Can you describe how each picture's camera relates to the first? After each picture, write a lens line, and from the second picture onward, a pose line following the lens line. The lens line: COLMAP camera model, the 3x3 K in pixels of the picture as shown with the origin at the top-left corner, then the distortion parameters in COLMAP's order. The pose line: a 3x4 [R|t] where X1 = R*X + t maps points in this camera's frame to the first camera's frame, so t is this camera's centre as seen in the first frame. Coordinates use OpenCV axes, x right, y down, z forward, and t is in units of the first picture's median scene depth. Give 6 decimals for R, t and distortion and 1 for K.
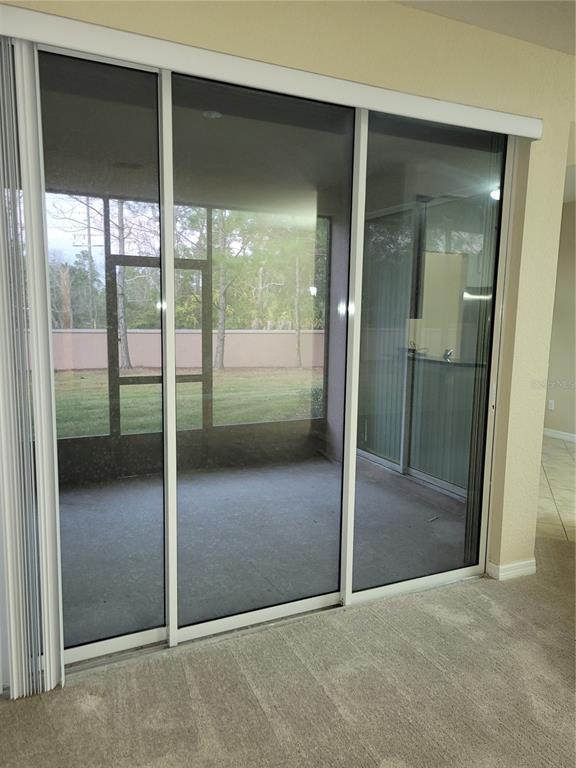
lens RADIAL K [[581.1, 0, 285.6], [0, 581.1, 391.4], [0, 0, 1]] dist [0.041776, 0.000592]
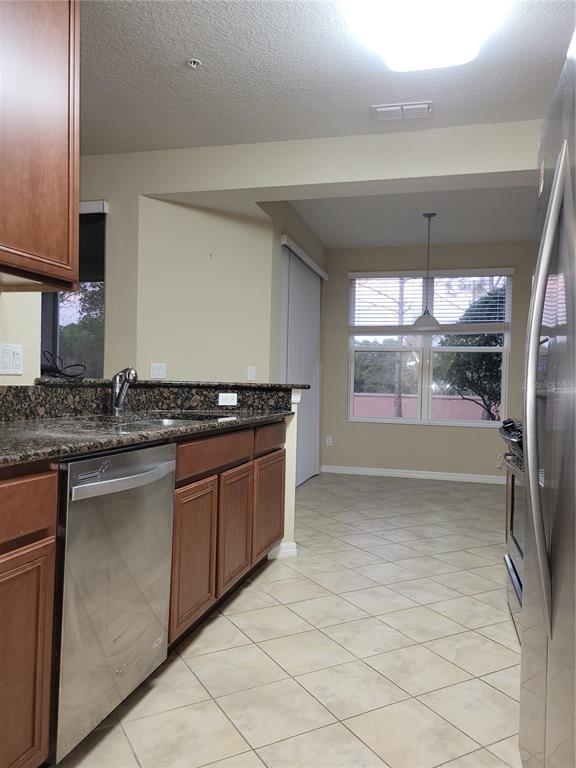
lens RADIAL K [[580.9, 0, 288.0], [0, 580.9, 384.0], [0, 0, 1]] dist [0.002855, -0.000905]
pose [[0.764222, 0.011440, -0.644852, 0.873595], [-0.106514, 0.988352, -0.108697, 0.058745], [0.636097, 0.151754, 0.756539, 0.122710]]
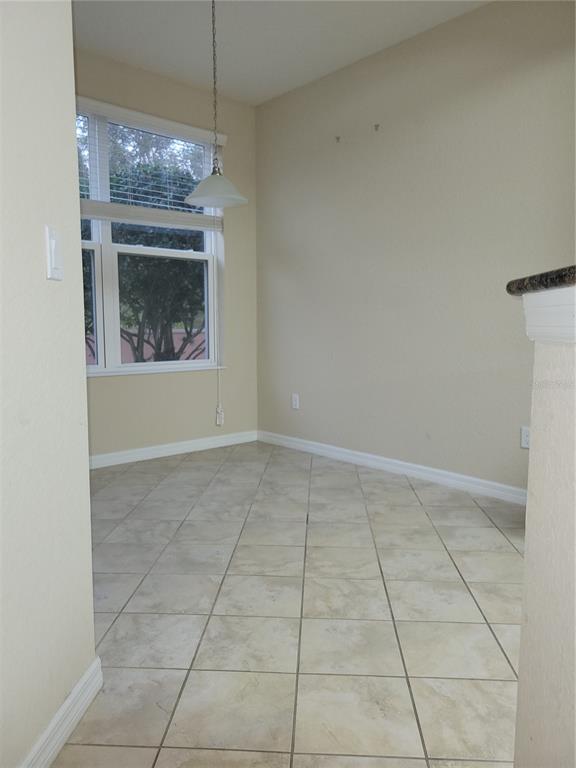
lens RADIAL K [[580.9, 0, 288.0], [0, 580.9, 384.0], [0, 0, 1]] dist [0.002855, -0.000905]
pose [[0.958810, -0.038657, 0.281405, 0.327009], [0.048769, 0.998389, -0.029016, 0.025119], [-0.279830, 0.041545, 0.959150, 0.468221]]
